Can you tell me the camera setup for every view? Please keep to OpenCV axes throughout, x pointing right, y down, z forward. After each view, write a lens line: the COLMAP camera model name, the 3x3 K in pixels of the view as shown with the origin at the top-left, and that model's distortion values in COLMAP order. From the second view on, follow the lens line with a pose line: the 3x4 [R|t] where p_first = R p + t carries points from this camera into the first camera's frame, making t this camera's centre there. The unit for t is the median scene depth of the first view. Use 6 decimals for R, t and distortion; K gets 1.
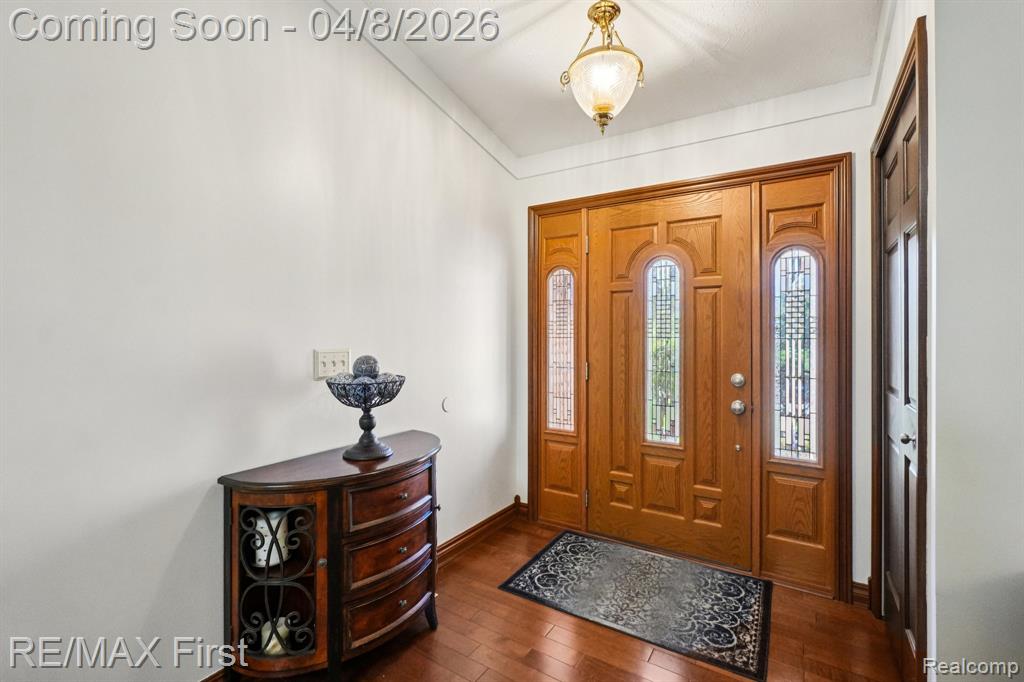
lens RADIAL K [[469.4, 0, 509.5], [0, 469.4, 334.9], [0, 0, 1]] dist [0.003563, -0.000803]
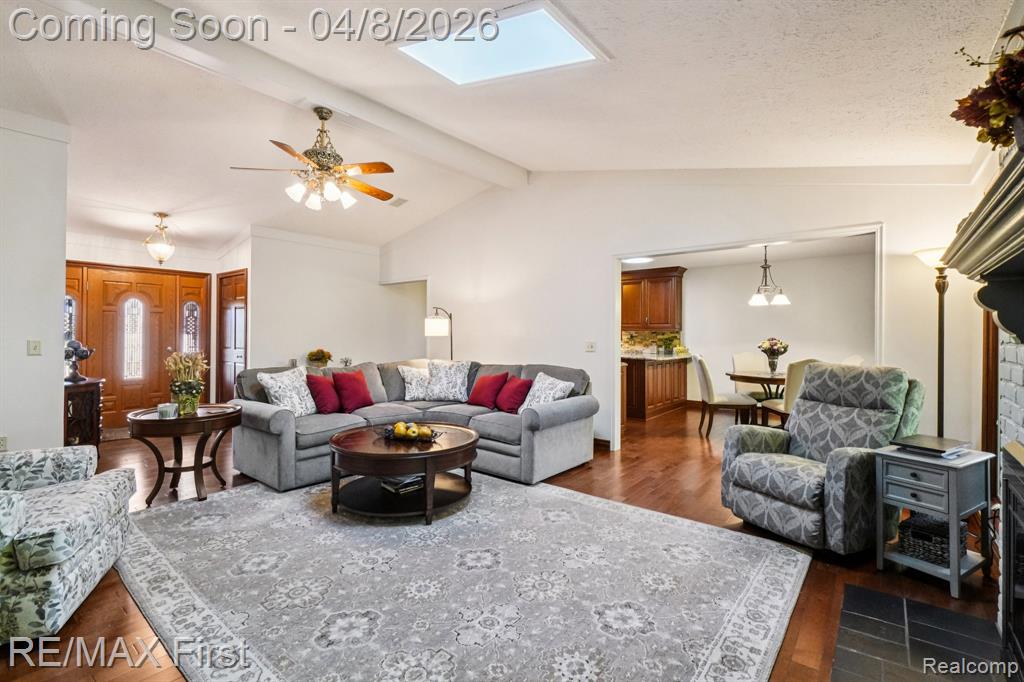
lens RADIAL K [[469.4, 0, 515.3], [0, 469.4, 339.1], [0, 0, 1]] dist [0.003563, -0.000803]
pose [[0.112385, -0.004566, 0.993654, -1.829618], [-0.002776, 0.999984, 0.004910, 0.020314], [-0.993661, -0.003310, 0.112371, -1.153391]]
